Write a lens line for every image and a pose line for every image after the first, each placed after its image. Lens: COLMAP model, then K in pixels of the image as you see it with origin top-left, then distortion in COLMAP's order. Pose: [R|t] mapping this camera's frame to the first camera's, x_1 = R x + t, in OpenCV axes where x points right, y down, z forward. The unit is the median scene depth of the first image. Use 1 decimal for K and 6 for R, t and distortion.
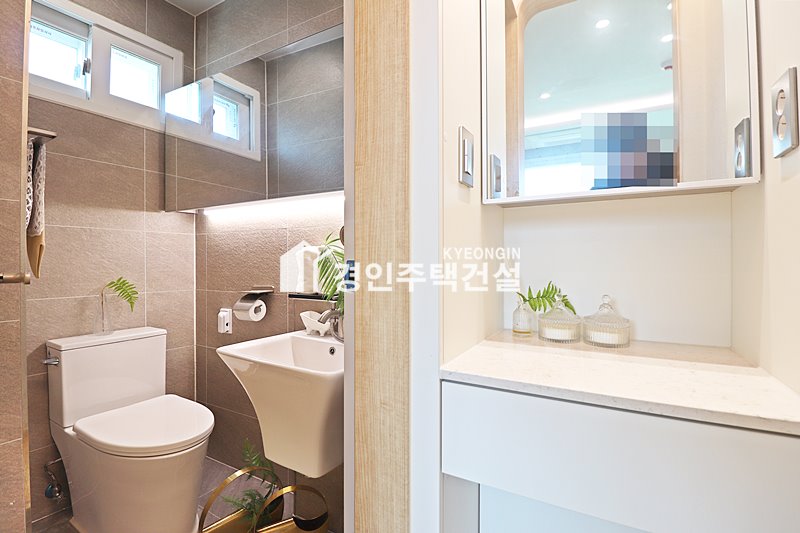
lens RADIAL K [[379.7, 0, 403.8], [0, 379.7, 264.2], [0, 0, 1]] dist [-0.012871, -0.005832]
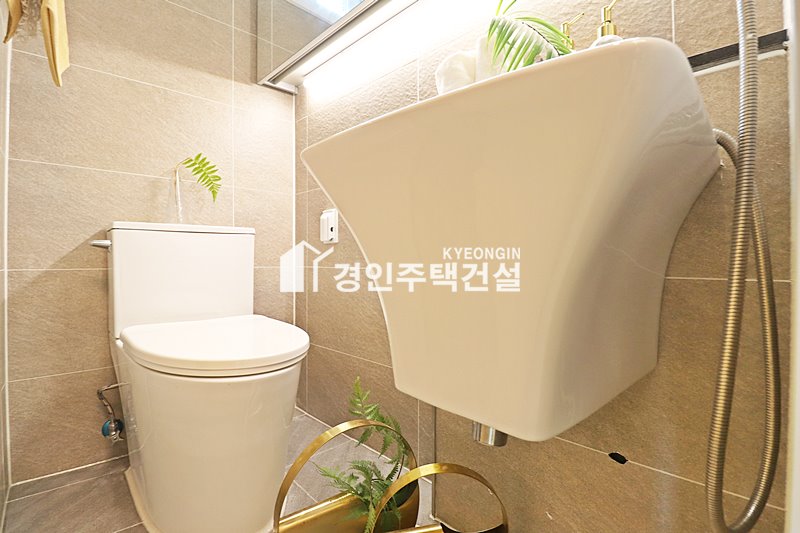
lens RADIAL K [[379.7, 0, 399.0], [0, 379.7, 263.3], [0, 0, 1]] dist [-0.012871, -0.005832]
pose [[0.960912, -0.000635, -0.276854, -0.185352], [0.000305, 0.999999, -0.001233, 0.282956], [0.276854, 0.001100, 0.960911, 0.437750]]
